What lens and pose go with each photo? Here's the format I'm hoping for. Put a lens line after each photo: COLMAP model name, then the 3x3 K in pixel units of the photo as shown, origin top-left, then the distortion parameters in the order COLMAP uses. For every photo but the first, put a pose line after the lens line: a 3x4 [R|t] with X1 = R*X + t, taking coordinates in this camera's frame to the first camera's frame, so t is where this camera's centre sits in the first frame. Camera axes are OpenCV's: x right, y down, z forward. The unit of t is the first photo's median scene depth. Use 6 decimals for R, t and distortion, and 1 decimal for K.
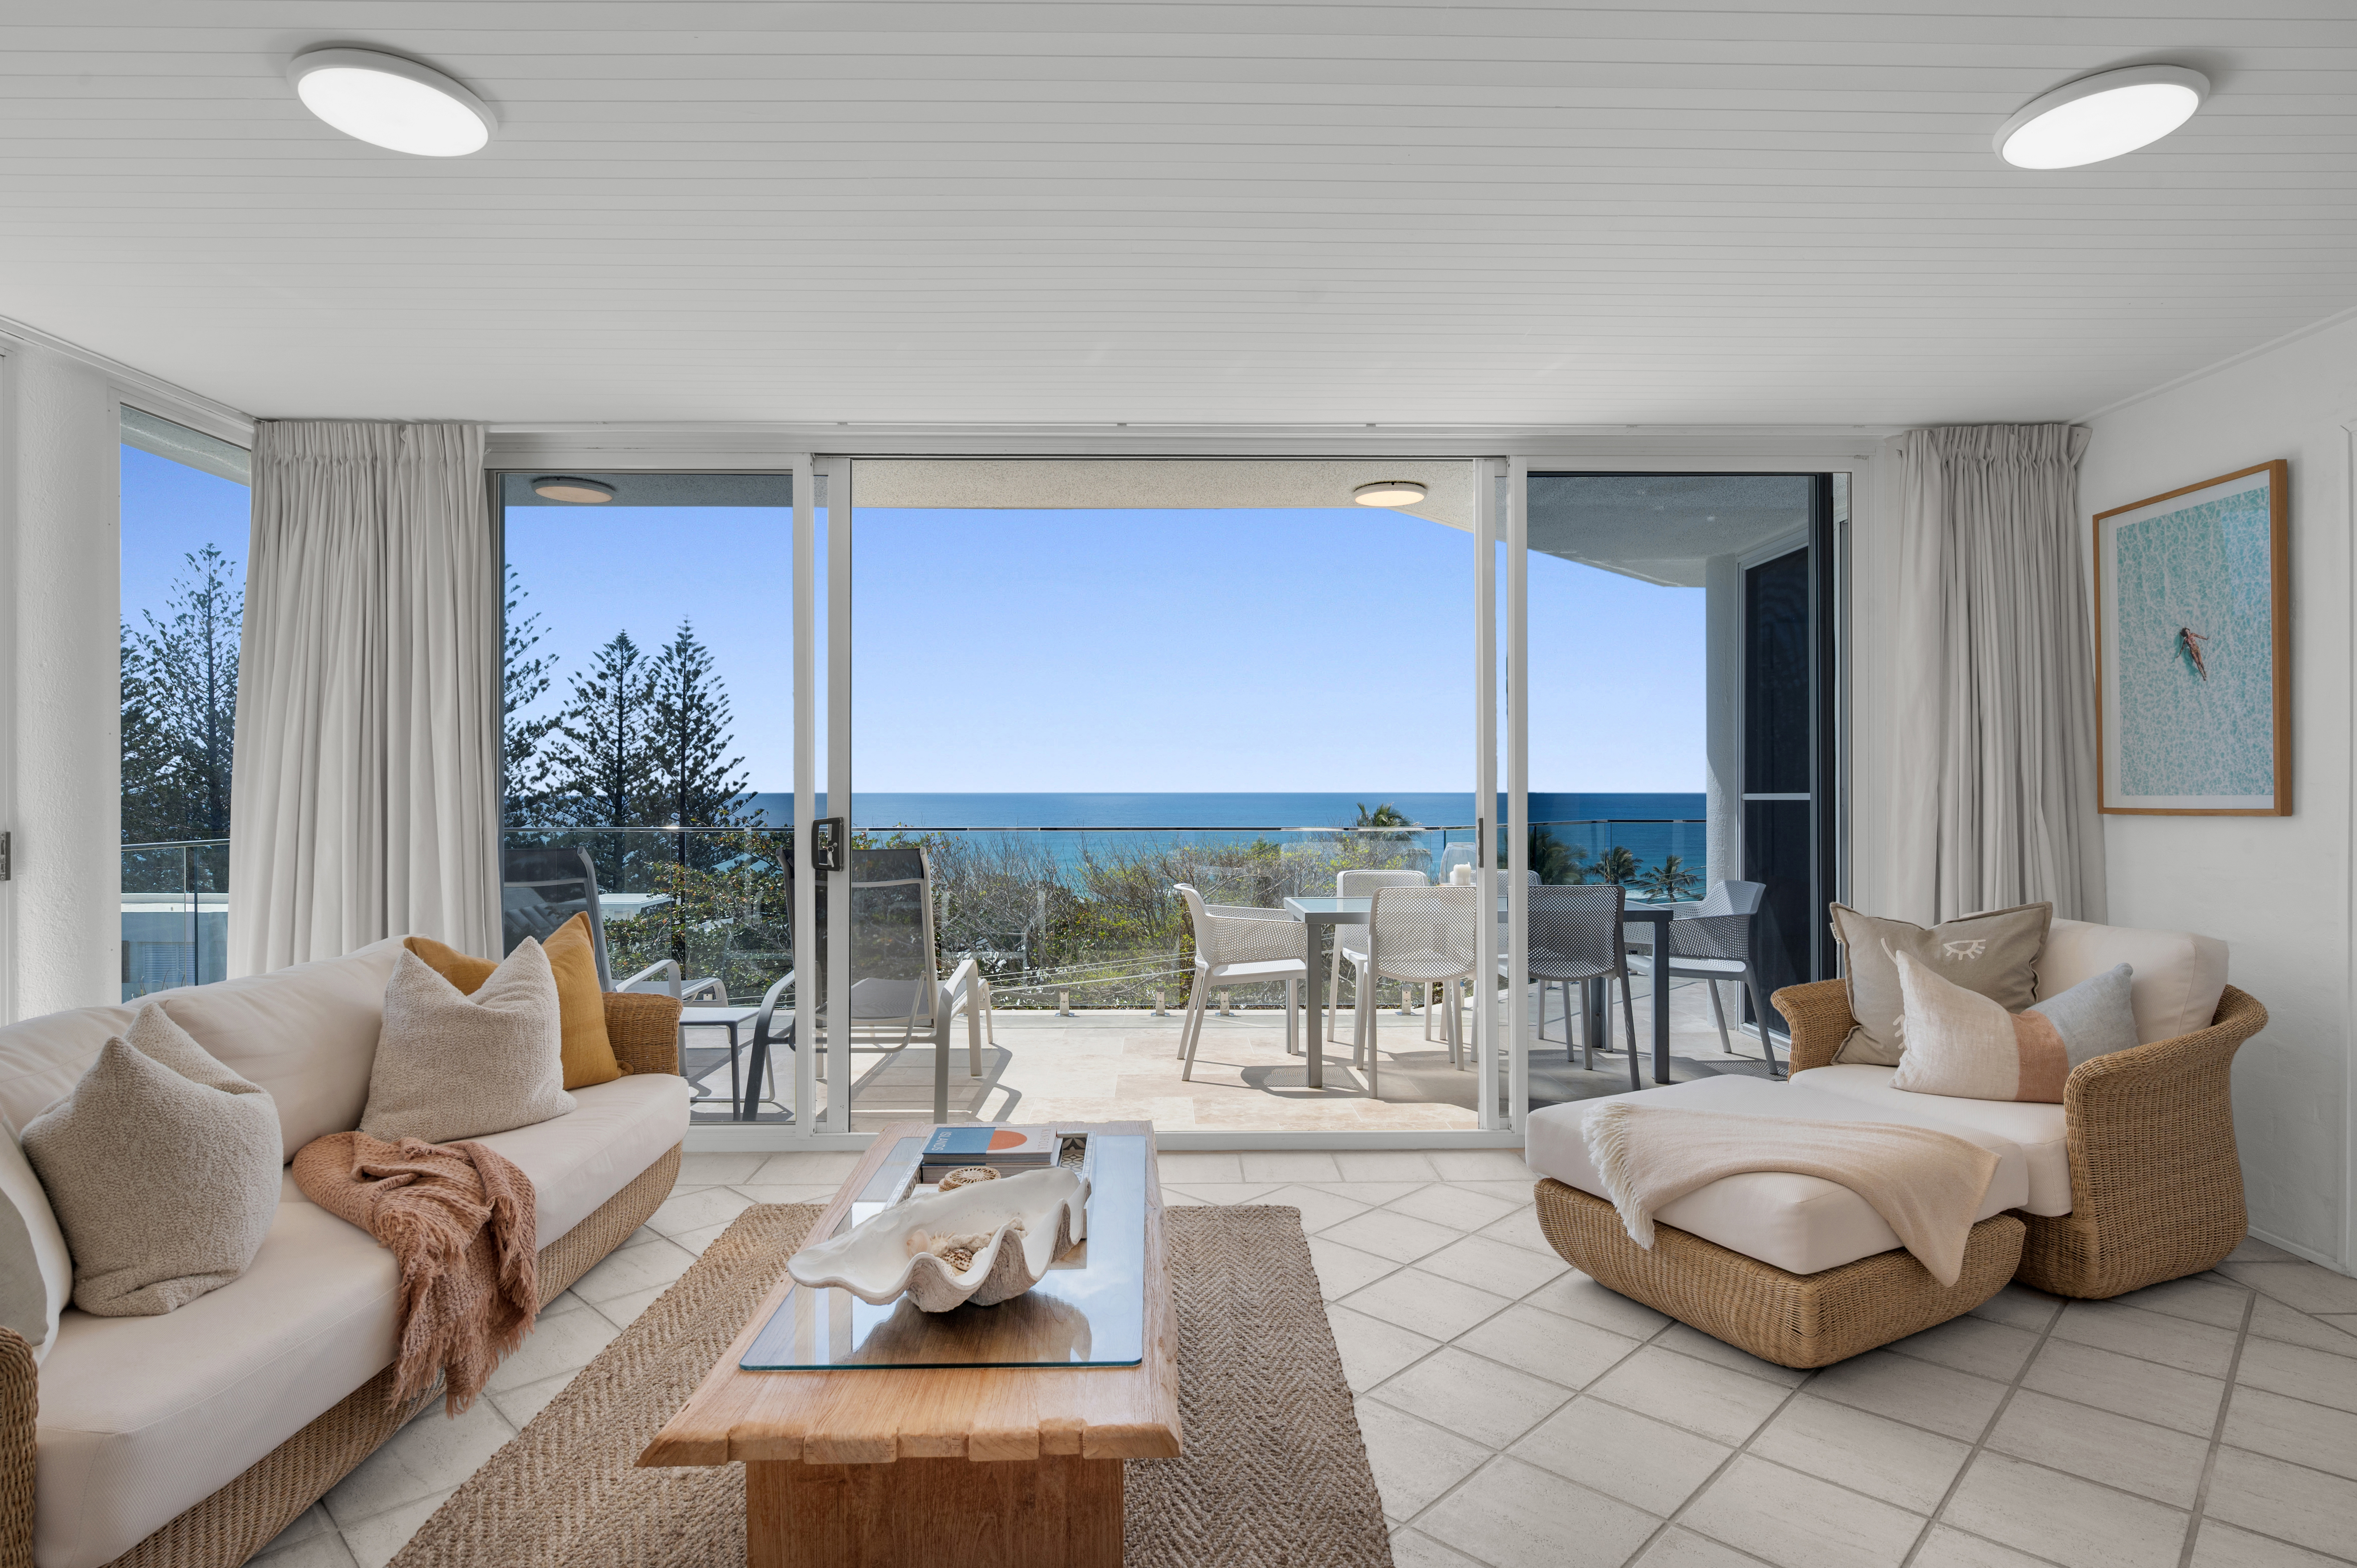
lens RADIAL K [[1237.0, 0, 1189.5], [0, 1237.0, 799.2], [0, 0, 1]] dist [0.007570, -0.003882]
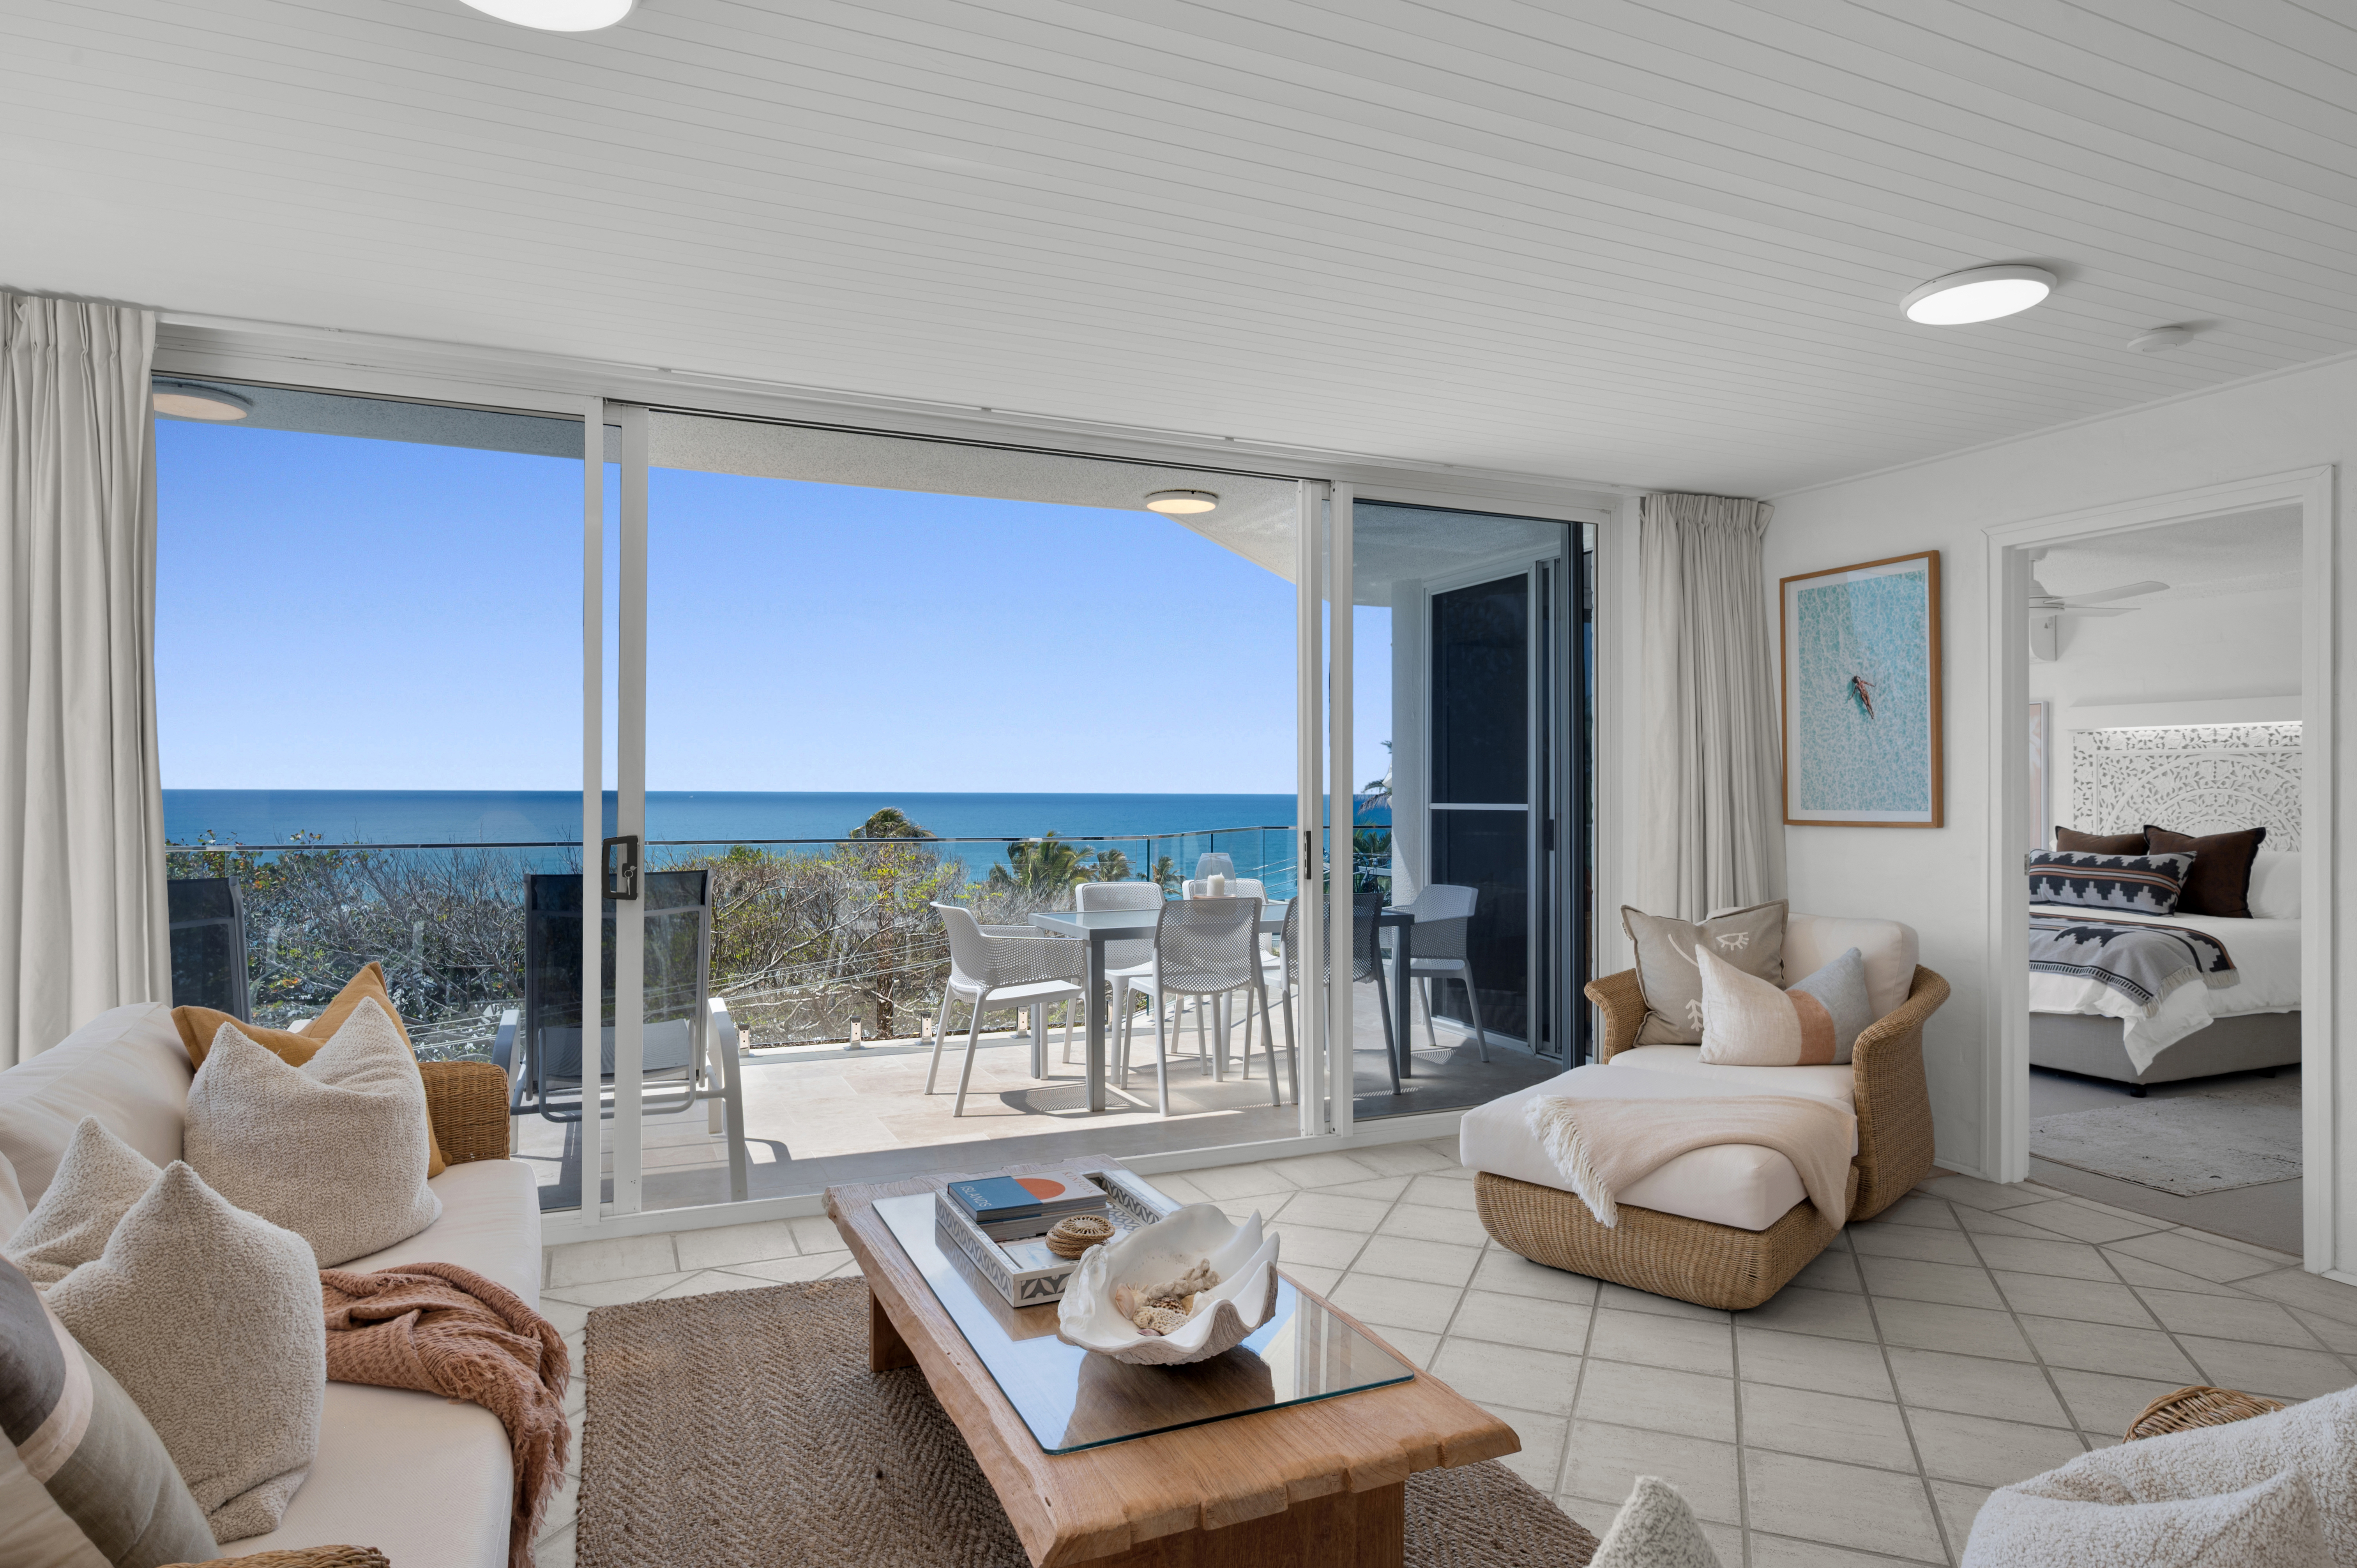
lens RADIAL K [[1337.1, 0, 1184.9], [0, 1337.1, 785.4], [0, 0, 1]] dist [0.012044, -0.001135]
pose [[0.921654, 0.006490, 0.387958, -0.339922], [-0.002905, 0.999948, -0.009826, -0.013066], [-0.388002, 0.007929, 0.921625, 0.022401]]
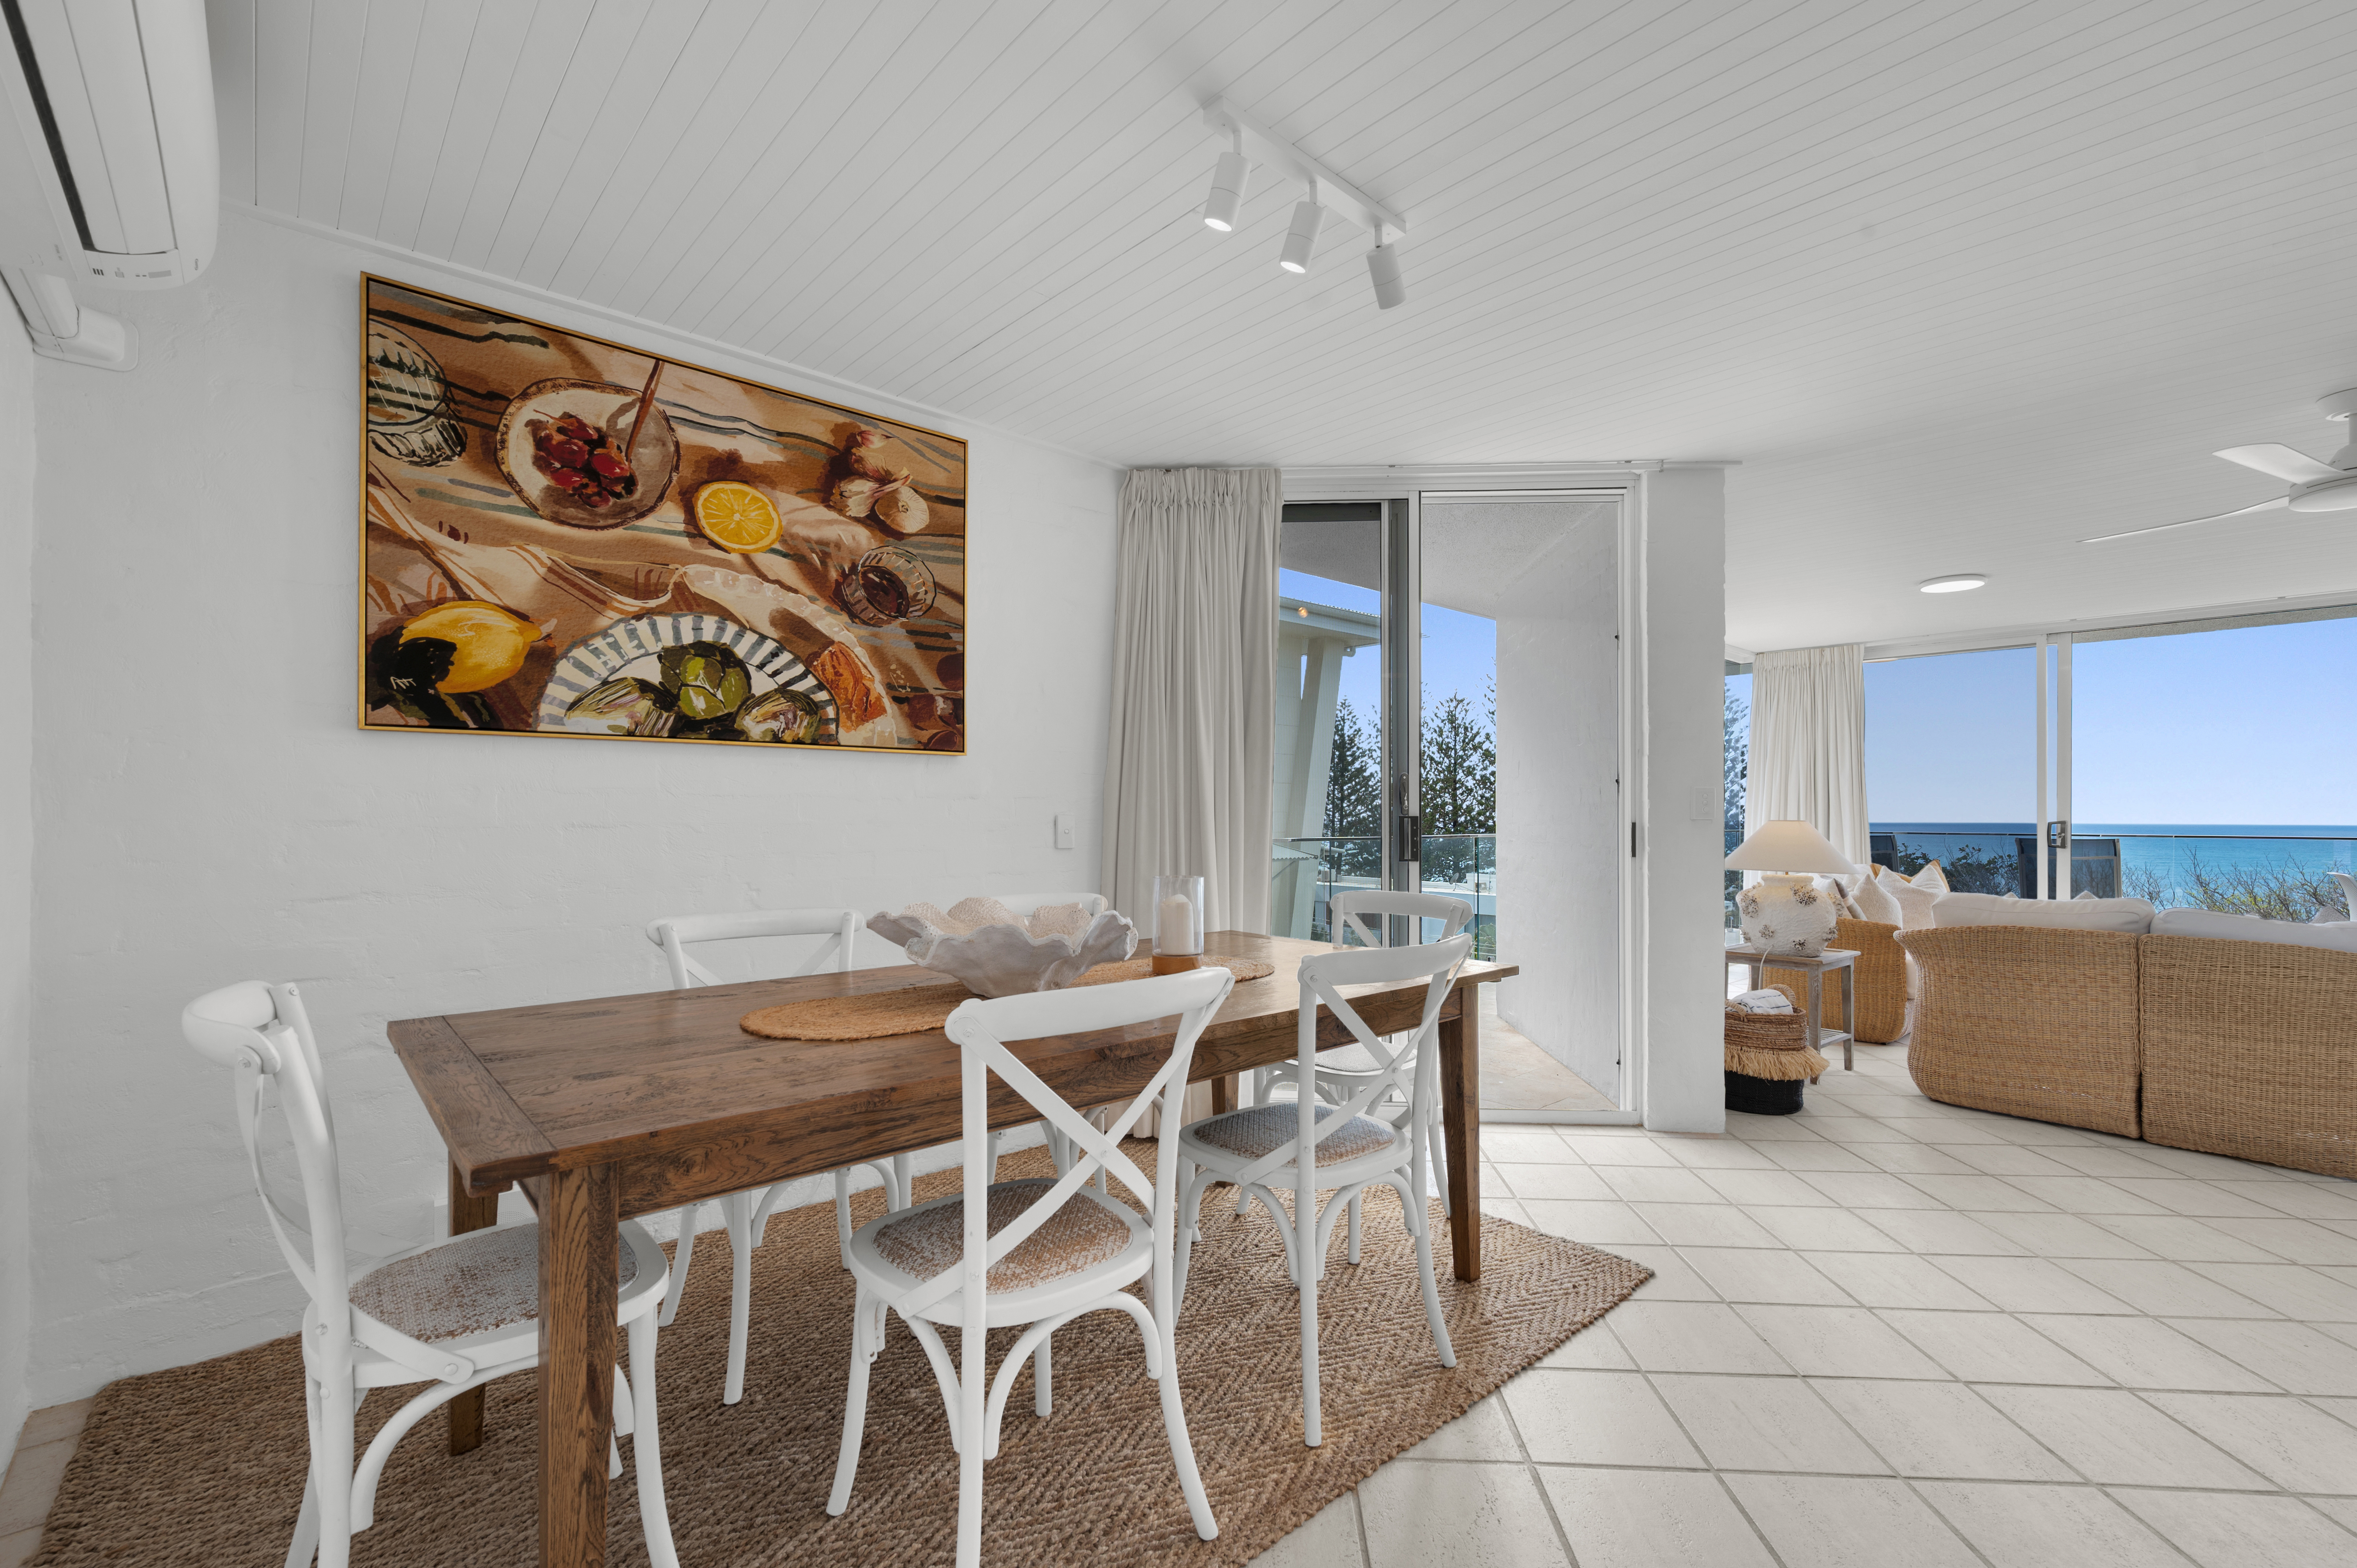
lens RADIAL K [[1017.0, 0, 1181.9], [0, 1017.0, 787.9], [0, 0, 1]] dist [0.005214, -0.000002]
pose [[0.655397, -0.009419, -0.755226, 0.018282], [-0.018127, 0.999438, -0.028196, 0.038740], [0.755067, 0.032169, 0.654858, -1.245205]]
